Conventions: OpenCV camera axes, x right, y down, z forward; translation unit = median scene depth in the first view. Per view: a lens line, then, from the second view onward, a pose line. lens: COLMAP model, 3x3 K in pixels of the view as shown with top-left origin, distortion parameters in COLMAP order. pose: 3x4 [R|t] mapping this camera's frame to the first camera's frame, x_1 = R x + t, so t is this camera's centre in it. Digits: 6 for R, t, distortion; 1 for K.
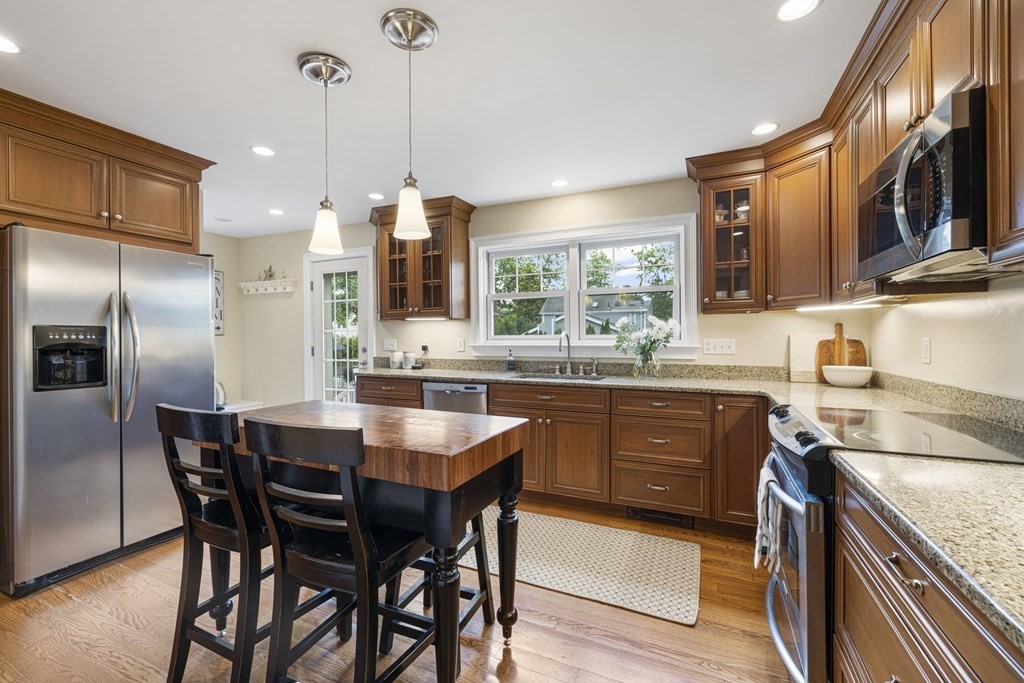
lens RADIAL K [[428.5, 0, 511.2], [0, 428.5, 341.9], [0, 0, 1]] dist [-0.002748, 0.000947]
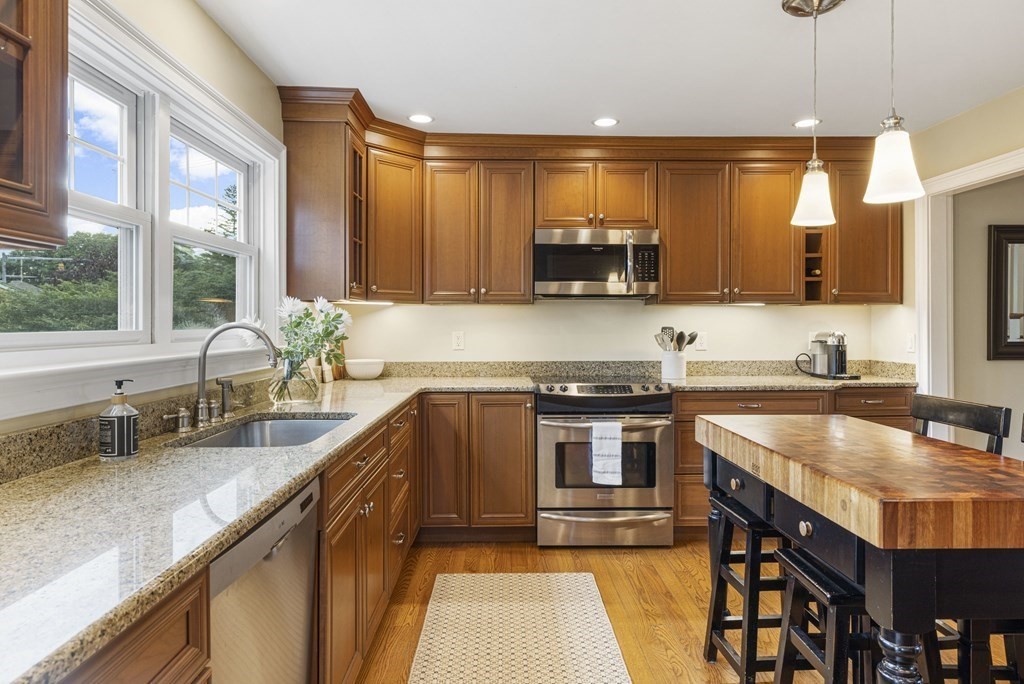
lens RADIAL K [[597.3, 0, 507.2], [0, 597.3, 322.3], [0, 0, 1]] dist [0.001476, -0.000028]
pose [[-0.434819, 0.004436, 0.900507, -0.478530], [0.003710, 0.999988, -0.003135, -0.018300], [-0.900510, 0.001978, -0.434831, 0.942740]]
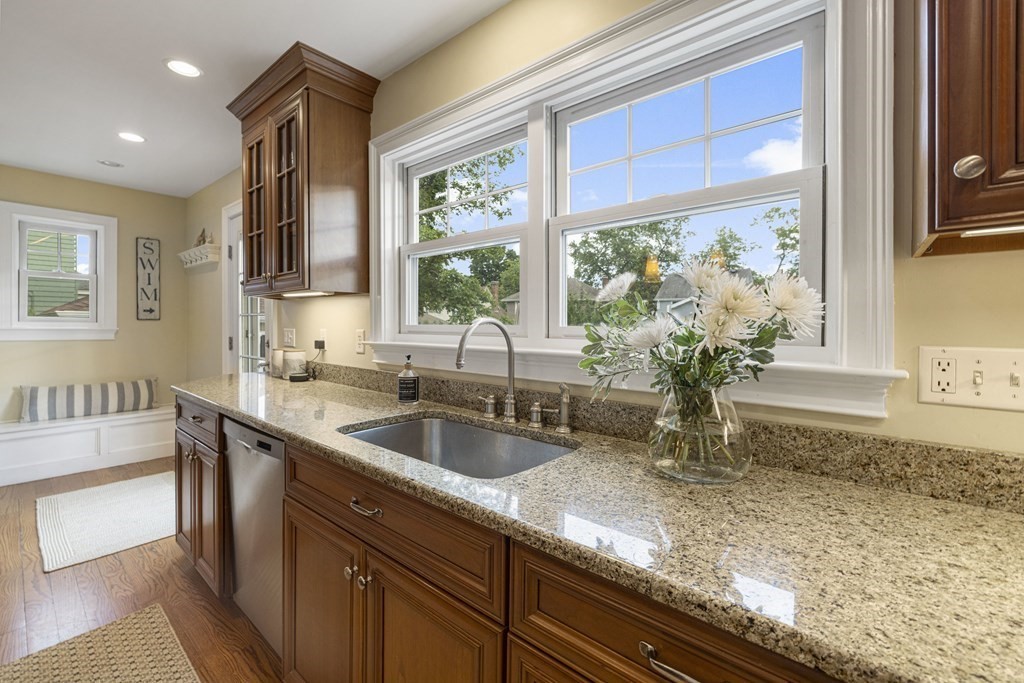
lens RADIAL K [[428.5, 0, 509.2], [0, 428.5, 326.4], [0, 0, 1]] dist [-0.002748, 0.000947]
pose [[0.963028, 0.012228, -0.269123, 0.232752], [-0.013827, 0.999896, -0.004046, -0.012980], [0.269046, 0.007617, 0.963097, 0.574393]]
